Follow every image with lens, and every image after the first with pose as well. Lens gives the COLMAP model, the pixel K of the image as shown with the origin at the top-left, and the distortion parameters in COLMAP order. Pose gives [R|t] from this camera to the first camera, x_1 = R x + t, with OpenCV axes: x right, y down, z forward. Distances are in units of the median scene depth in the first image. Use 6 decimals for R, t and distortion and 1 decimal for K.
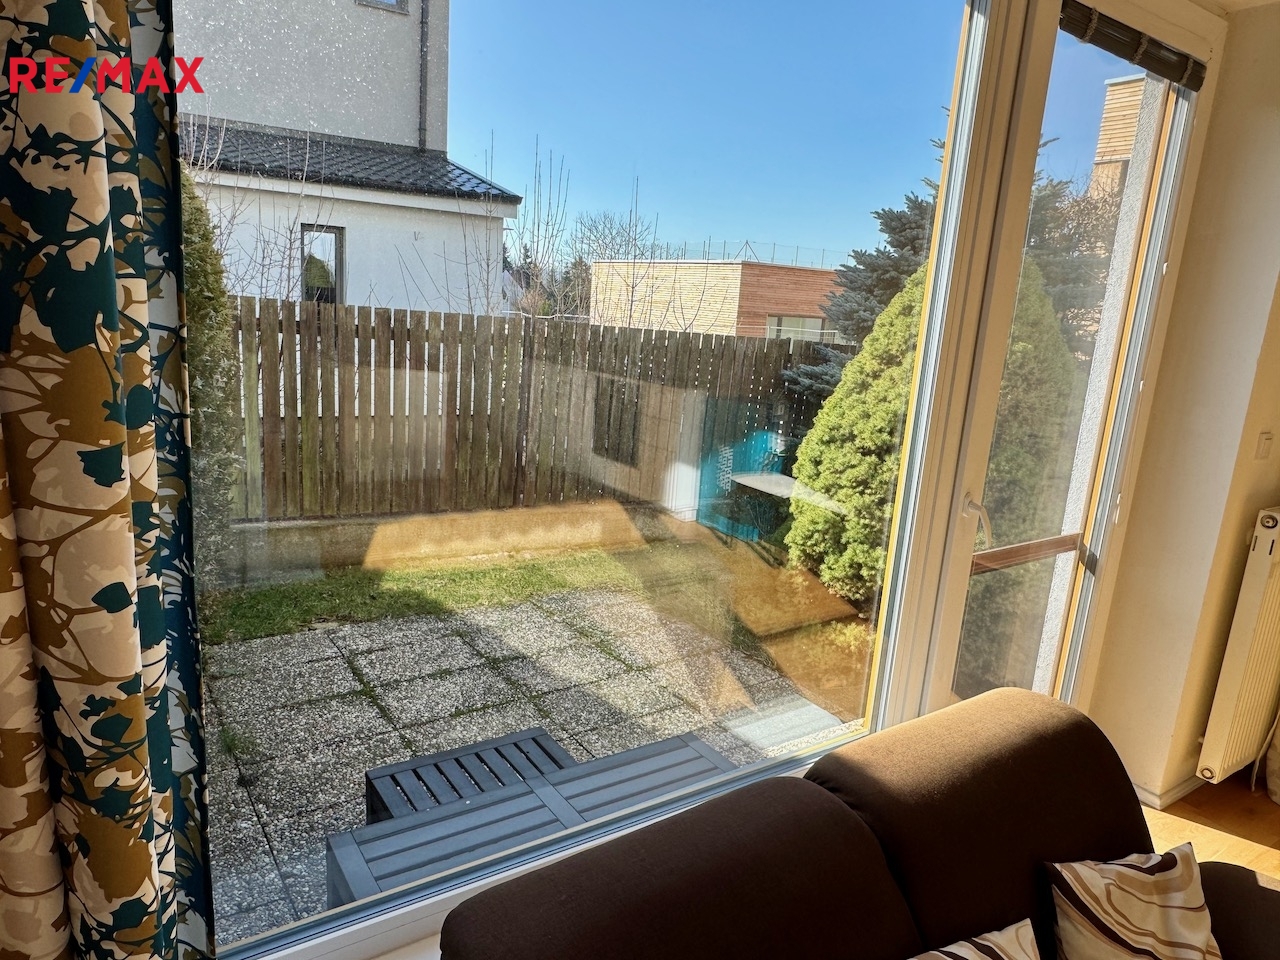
lens RADIAL K [[837.8, 0, 635.4], [0, 837.8, 485.0], [0, 0, 1]] dist [-0.021091, 0.011517]
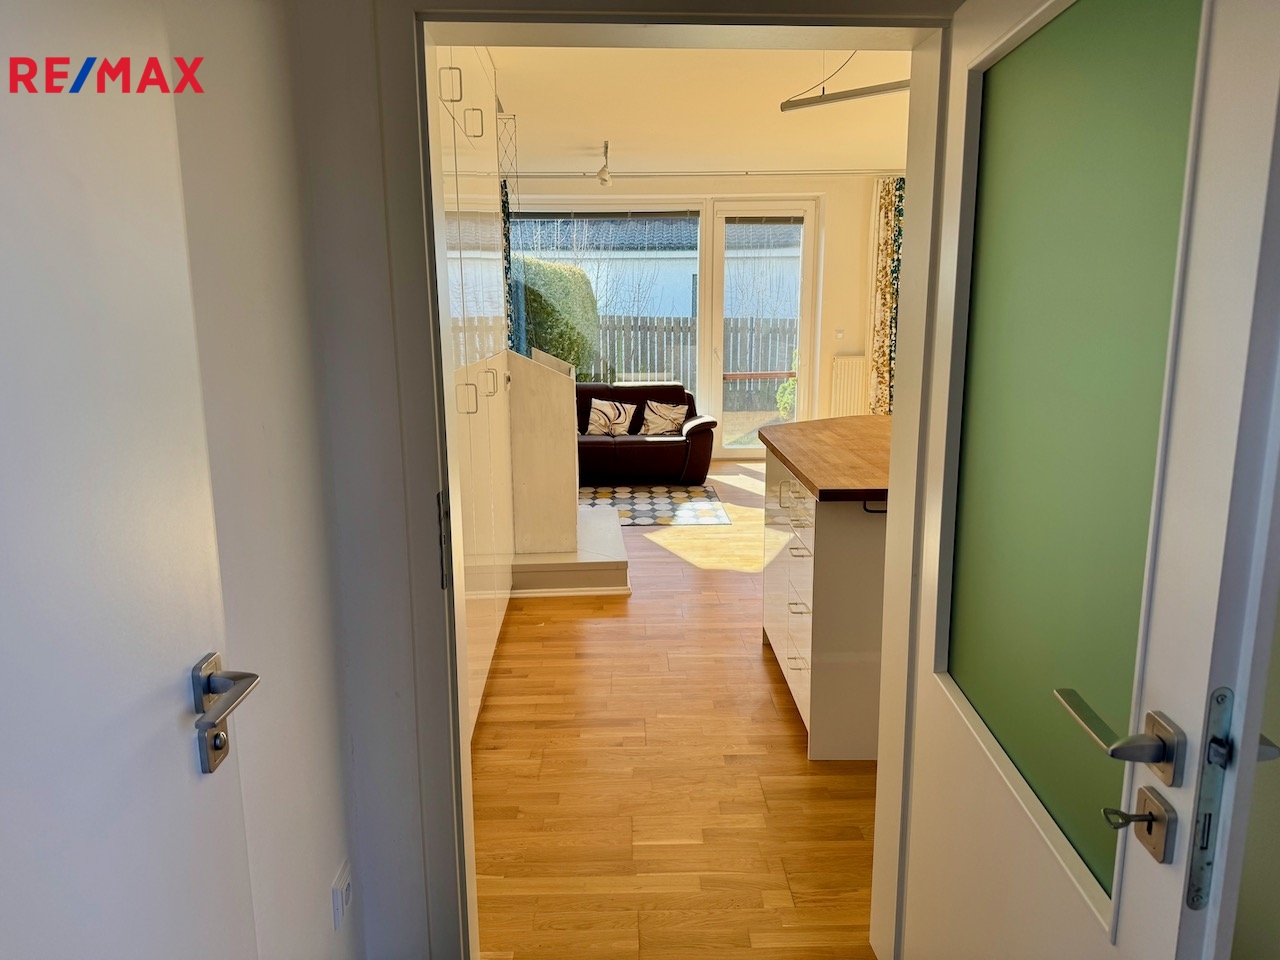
lens RADIAL K [[894.4, 0, 634.7], [0, 894.4, 485.8], [0, 0, 1]] dist [0.037375, -0.039885]
pose [[0.828935, 0.042359, -0.557739, 1.265651], [-0.055941, 0.998407, -0.007315, 0.361624], [0.556541, 0.037265, 0.829984, -1.321428]]
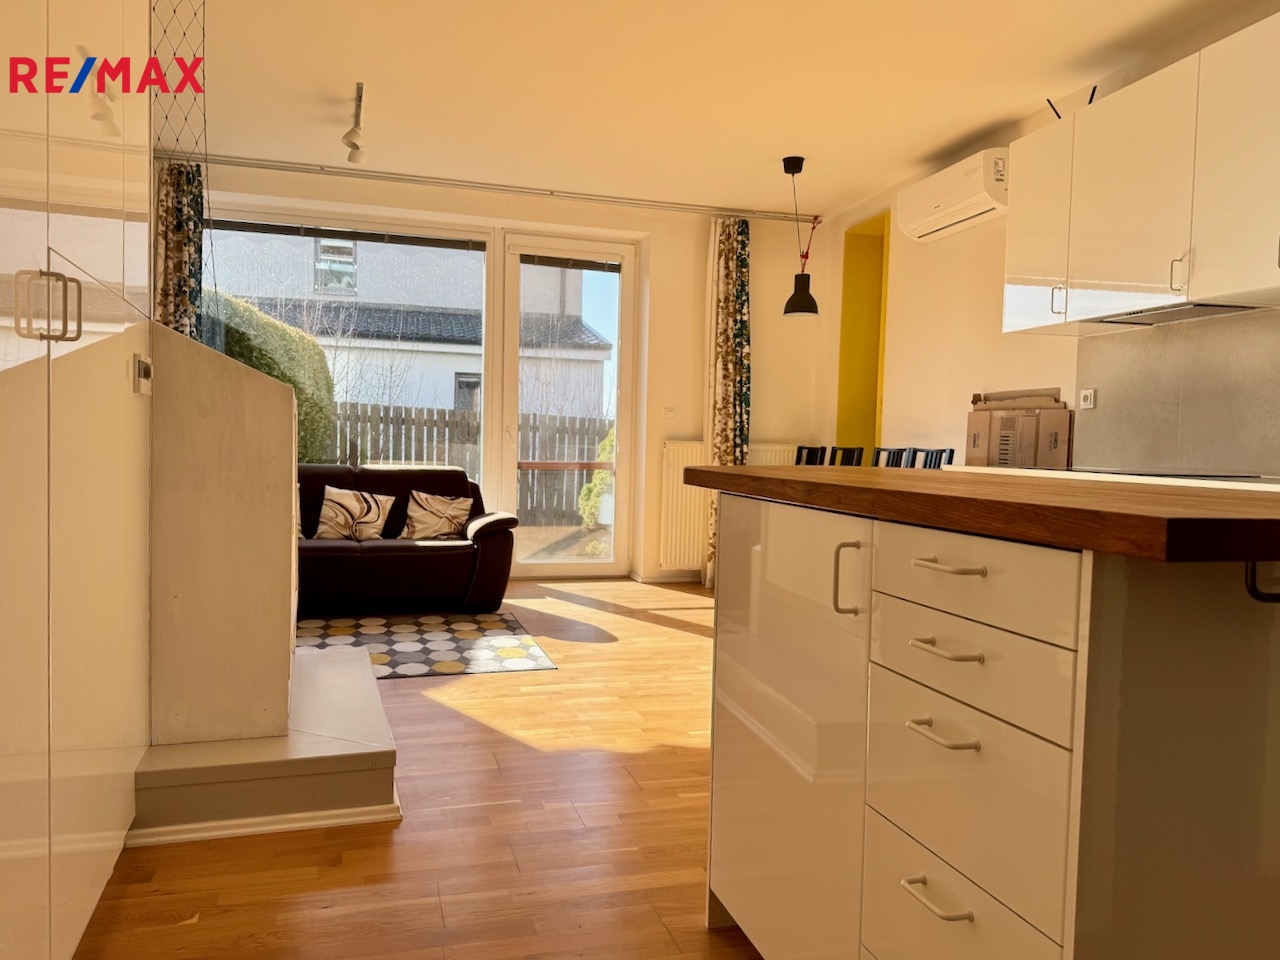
lens RADIAL K [[894.4, 0, 638.5], [0, 894.4, 493.2], [0, 0, 1]] dist [0.037375, -0.039885]
pose [[0.954443, -0.025791, -0.297277, 0.905196], [-0.027289, 0.984538, -0.173032, 0.386639], [0.297143, 0.173262, 0.938982, -0.837877]]
